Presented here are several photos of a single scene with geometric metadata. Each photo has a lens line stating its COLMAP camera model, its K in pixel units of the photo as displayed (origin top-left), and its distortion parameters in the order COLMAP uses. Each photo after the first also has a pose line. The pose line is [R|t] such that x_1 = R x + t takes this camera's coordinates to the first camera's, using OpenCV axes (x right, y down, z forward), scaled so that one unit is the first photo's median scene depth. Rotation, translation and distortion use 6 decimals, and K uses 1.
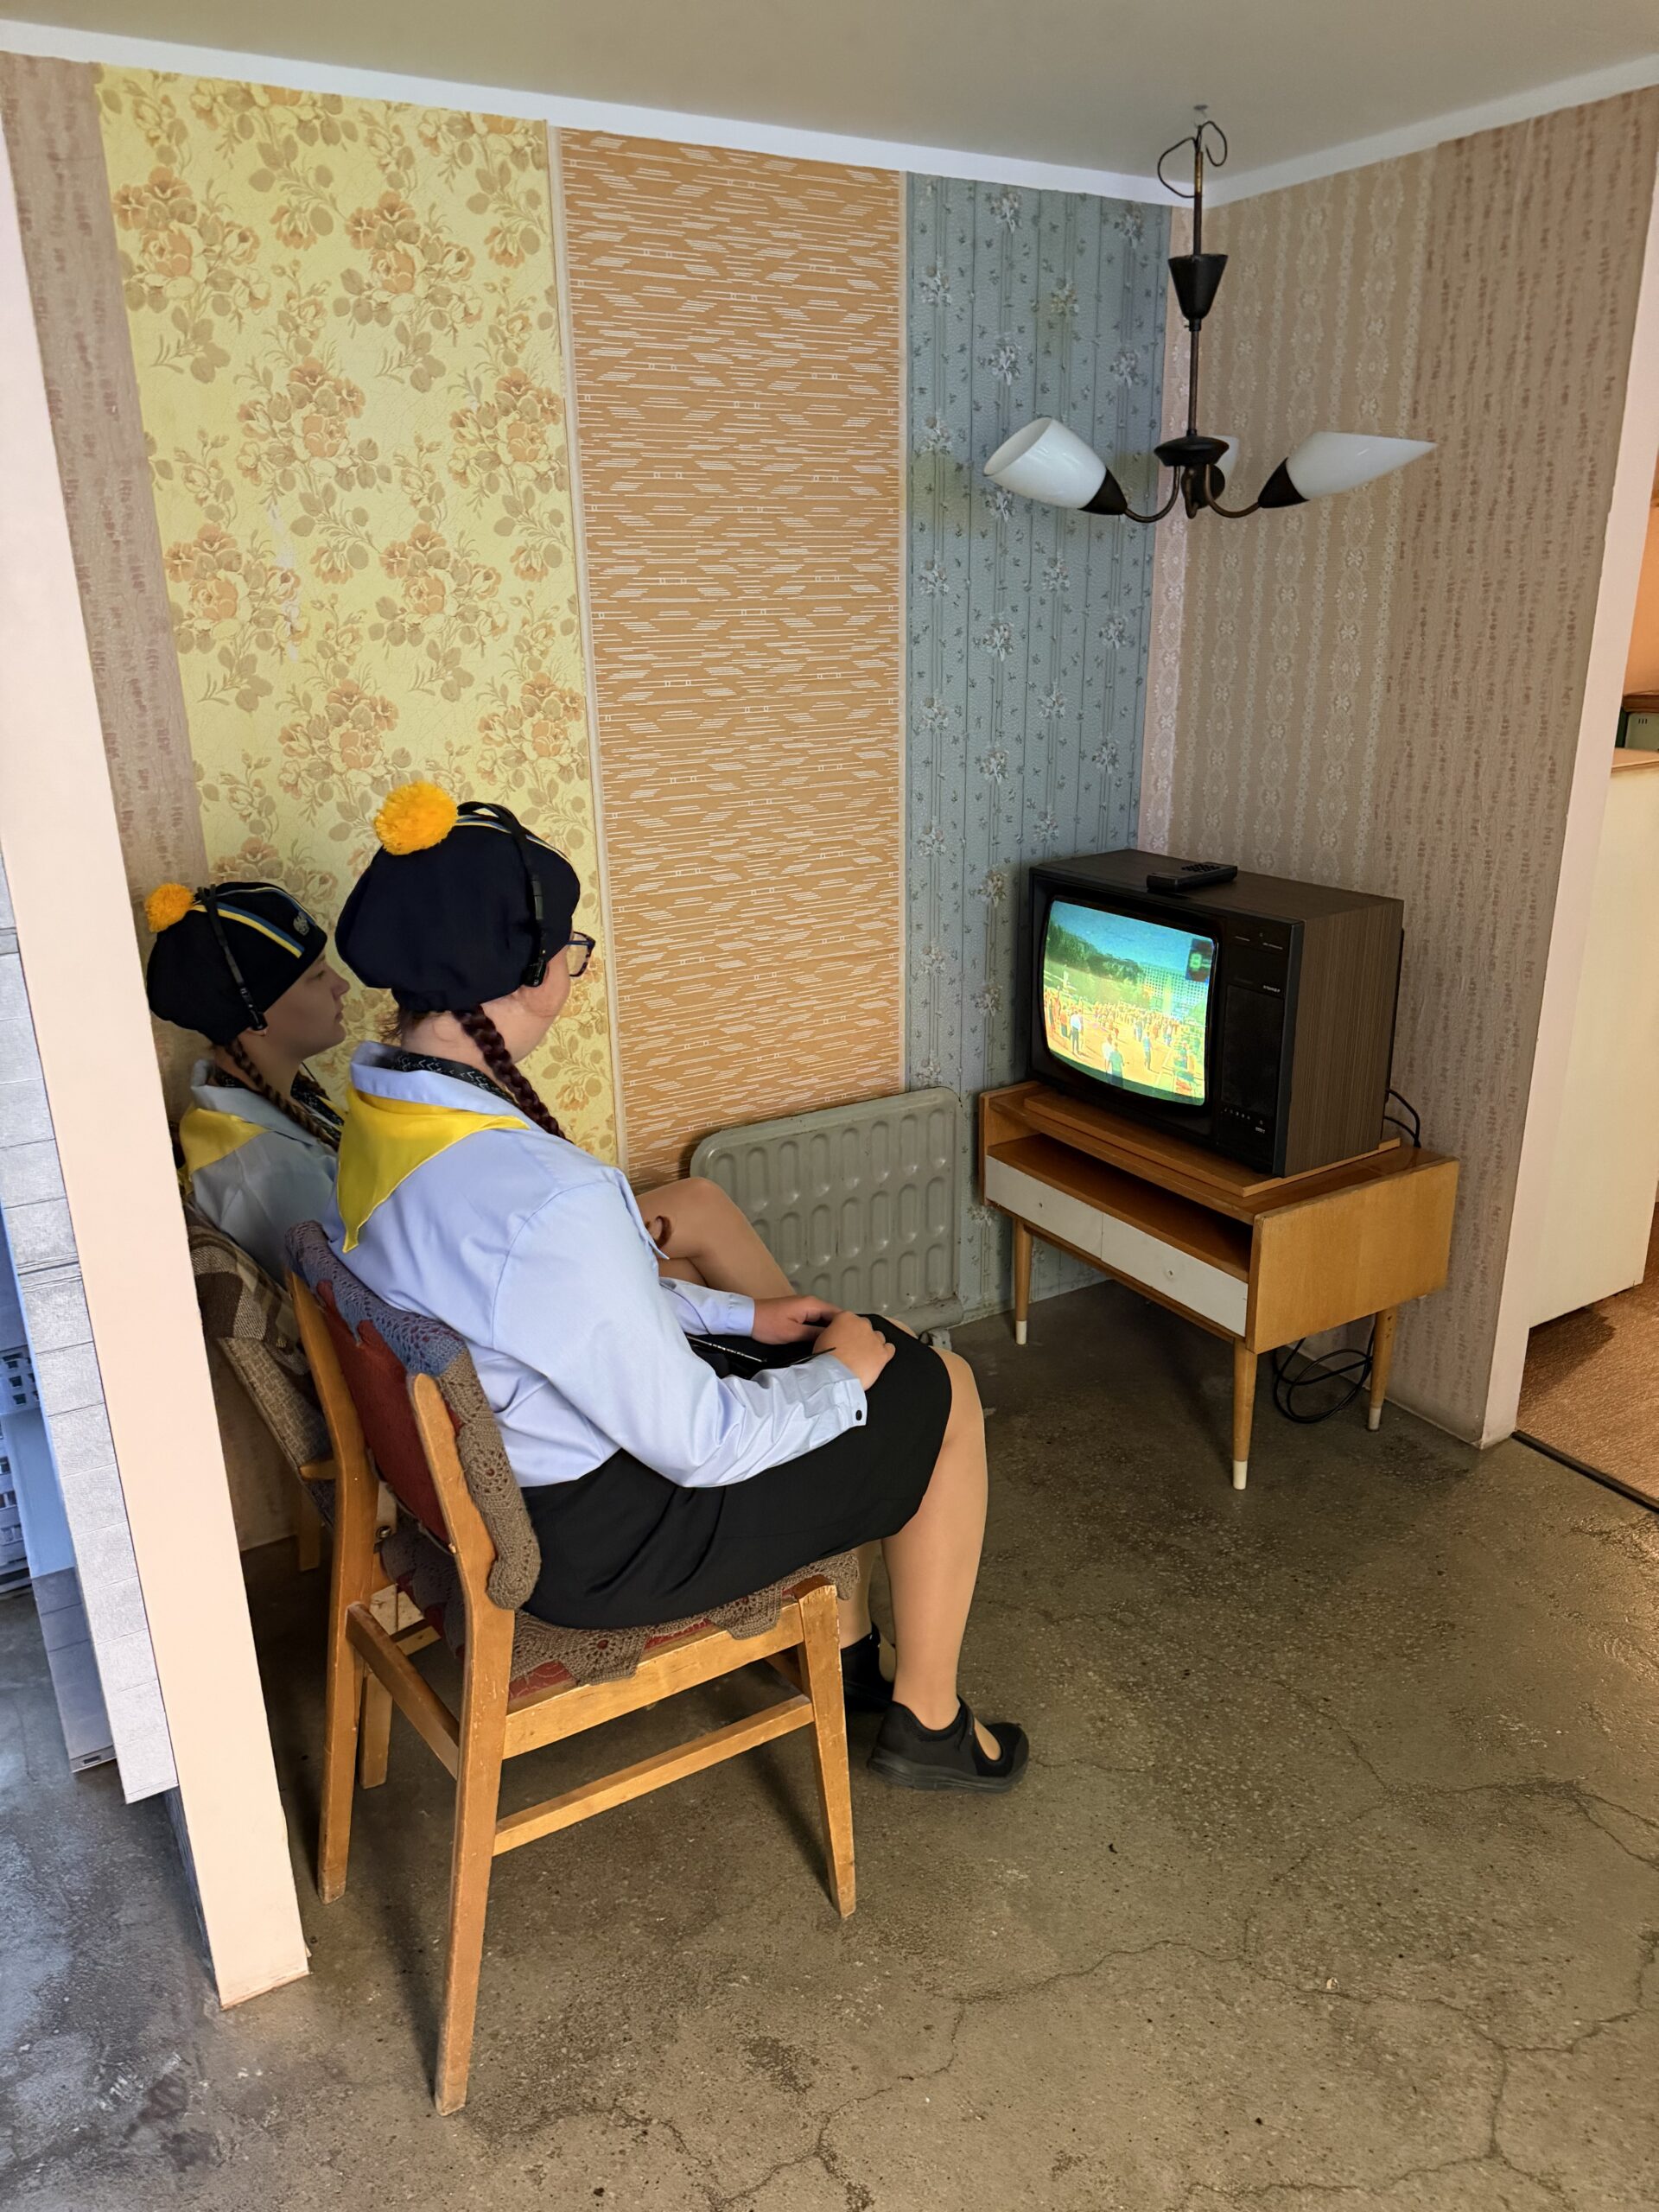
lens RADIAL K [[1563.6, 0, 828.3], [0, 1563.6, 1109.9], [0, 0, 1]] dist [-0.004083, -0.002976]
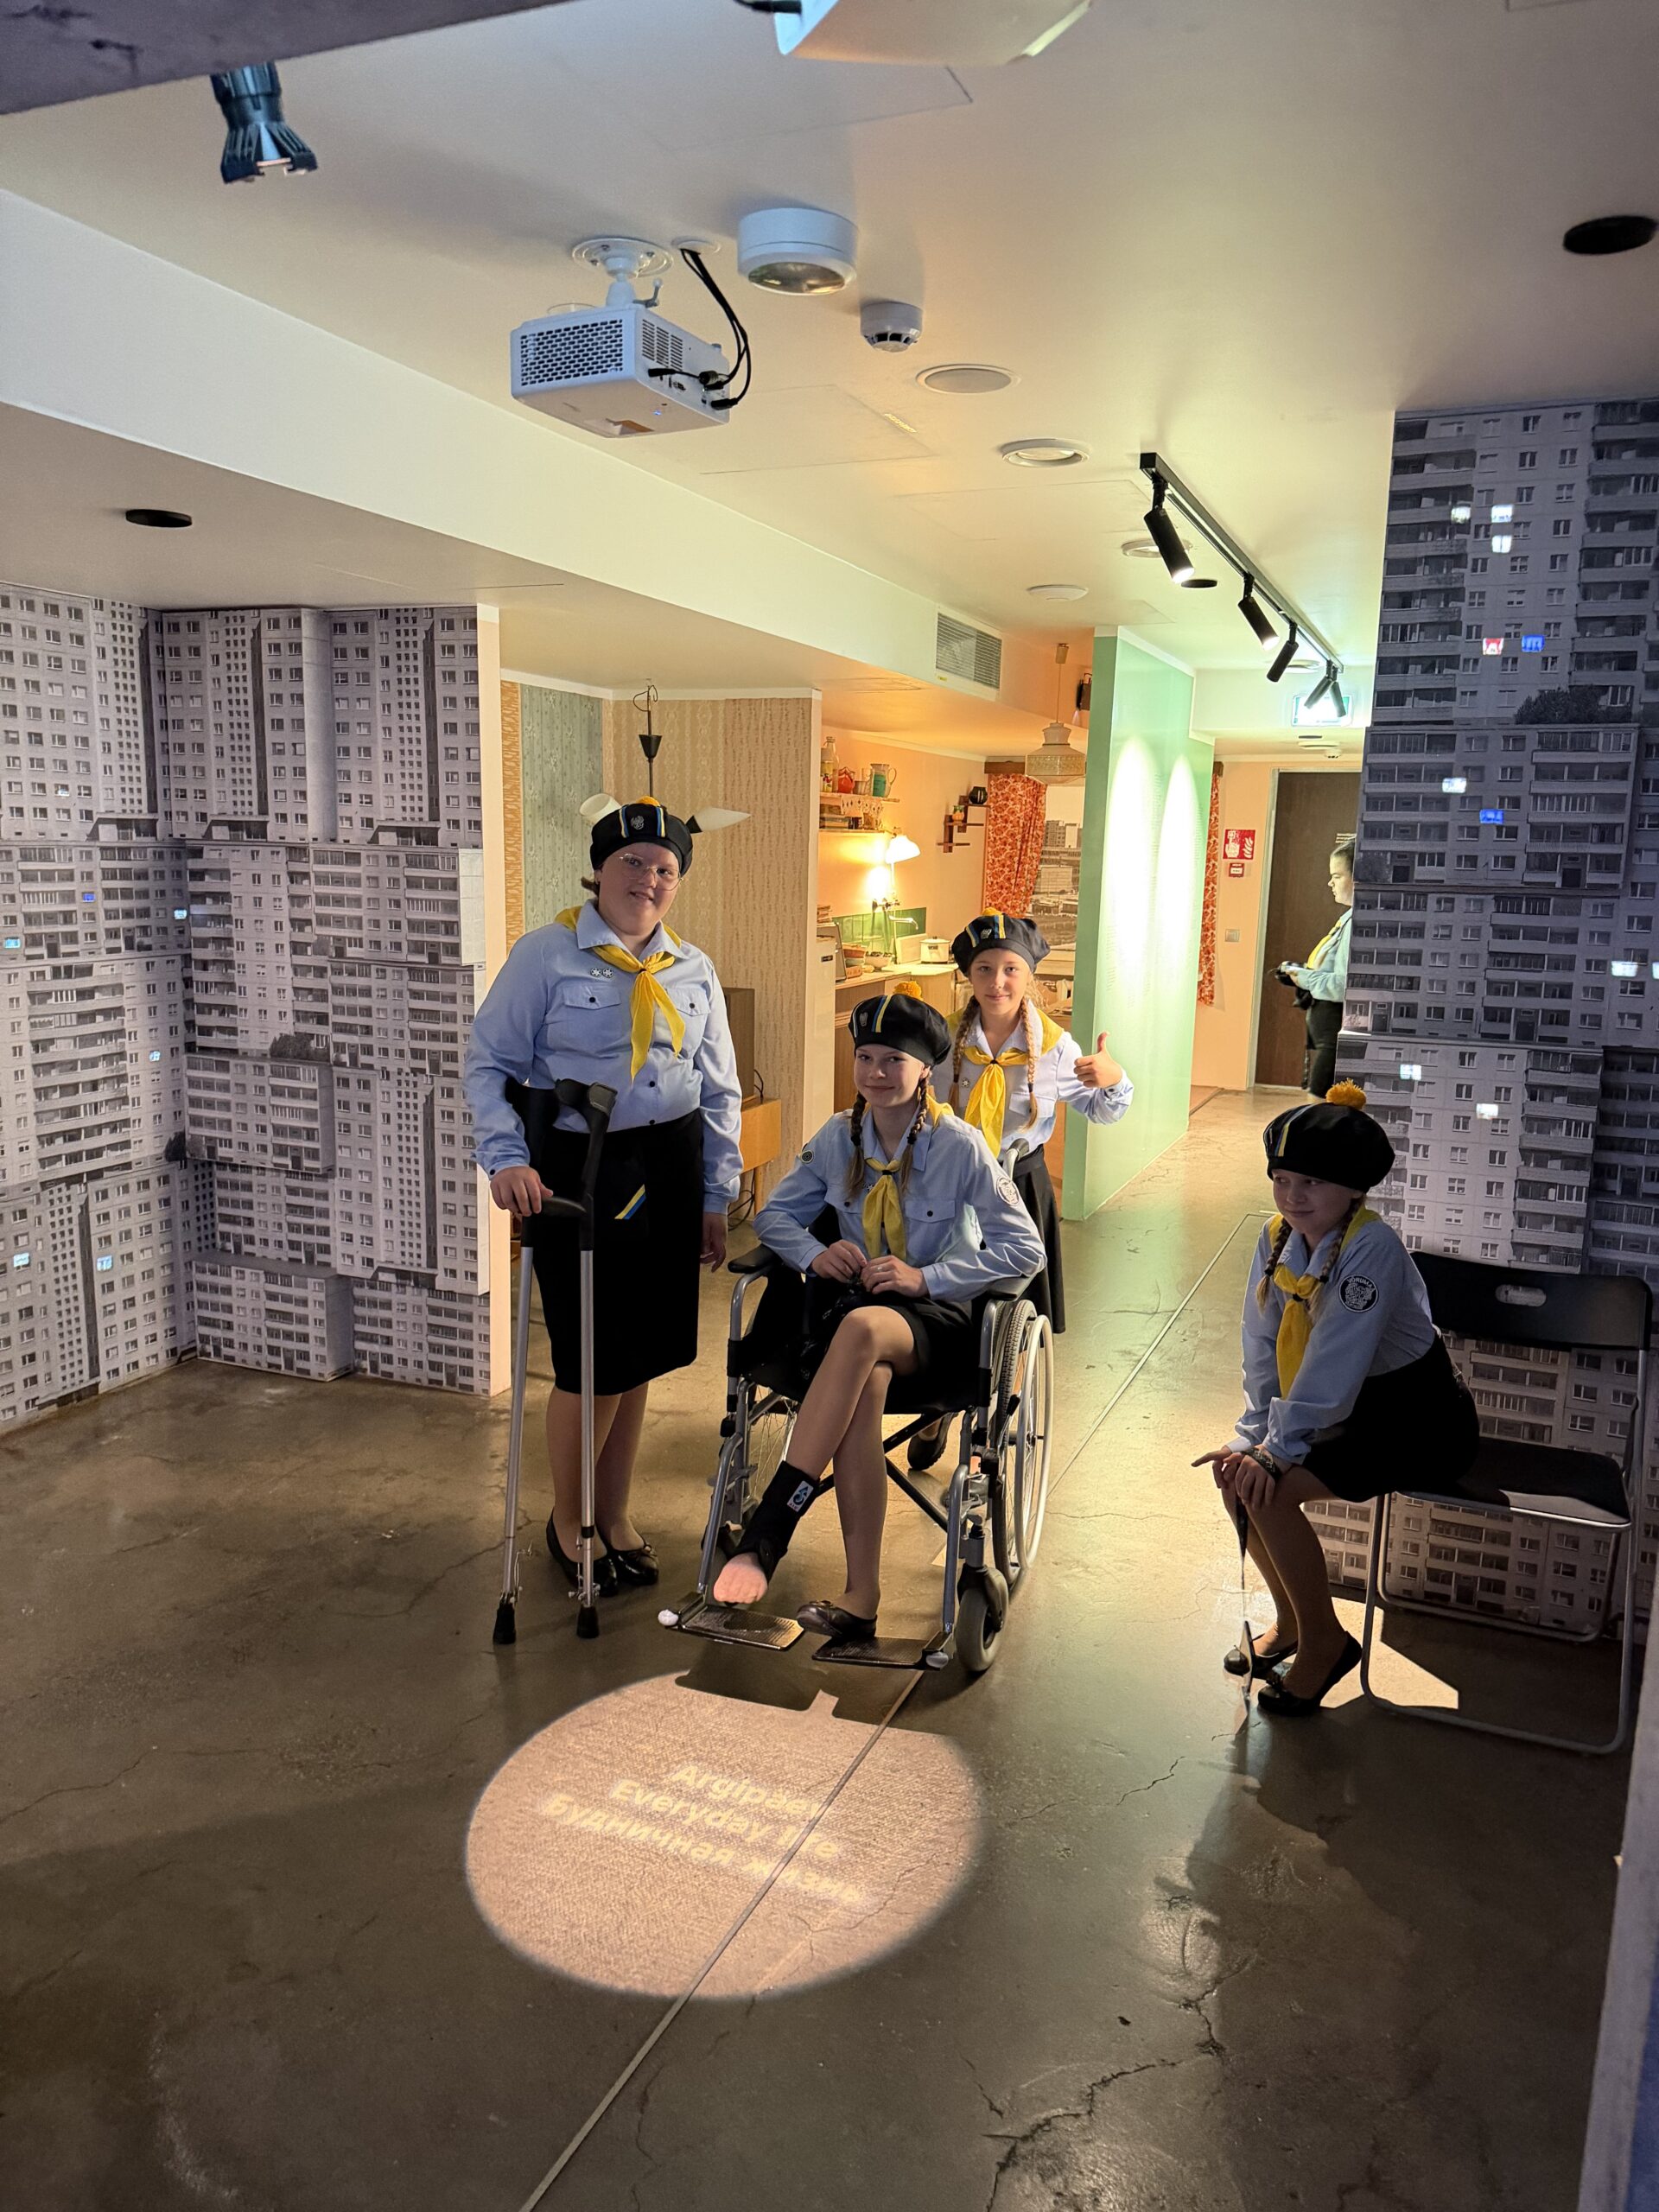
lens RADIAL K [[1563.6, 0, 832.5], [0, 1563.6, 1108.0], [0, 0, 1]] dist [-0.004083, -0.002976]
pose [[0.808752, -0.057677, 0.585315, -0.938080], [0.149312, 0.982711, -0.109474, 0.321717], [-0.568882, 0.175933, 0.803381, -0.969358]]
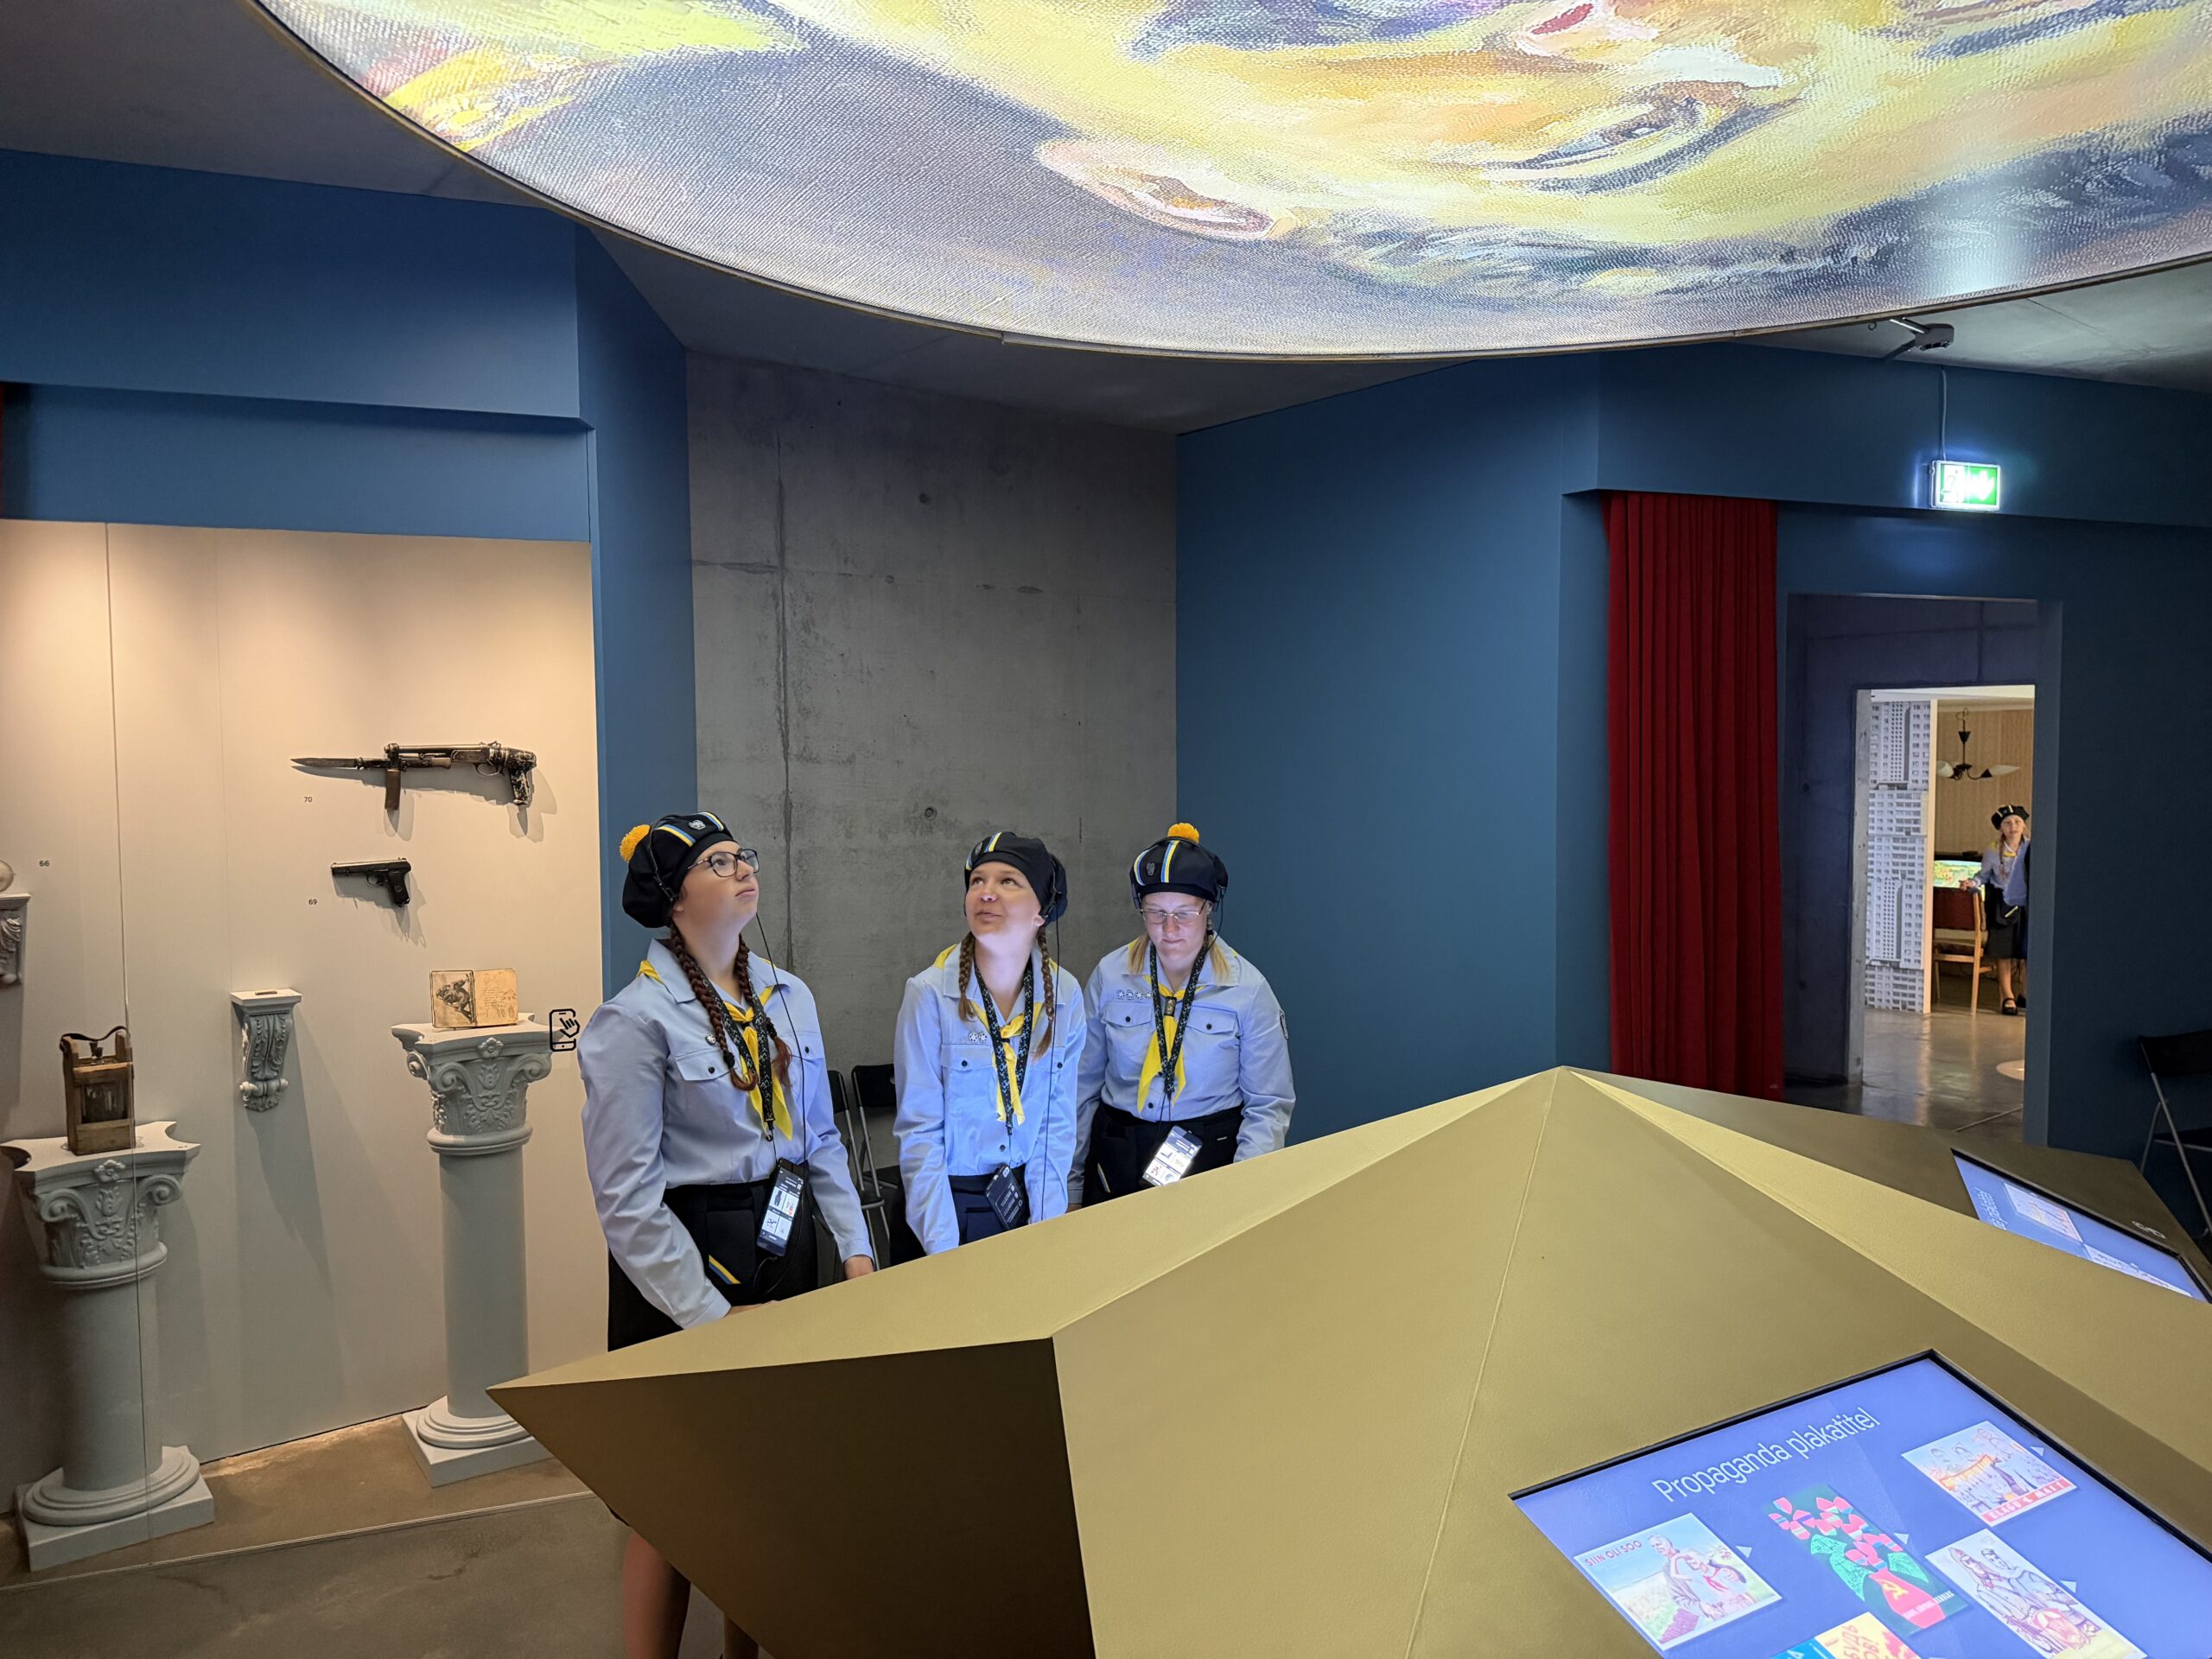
lens RADIAL K [[1563.6, 0, 1106.3], [0, 1563.6, 838.3], [0, 0, 1]] dist [-0.004083, -0.002976]
pose [[0.991991, 0.011289, 0.125804, -3.007784], [0.024317, 0.960297, -0.277919, 1.066299], [-0.123946, 0.278752, 0.952331, -3.212901]]
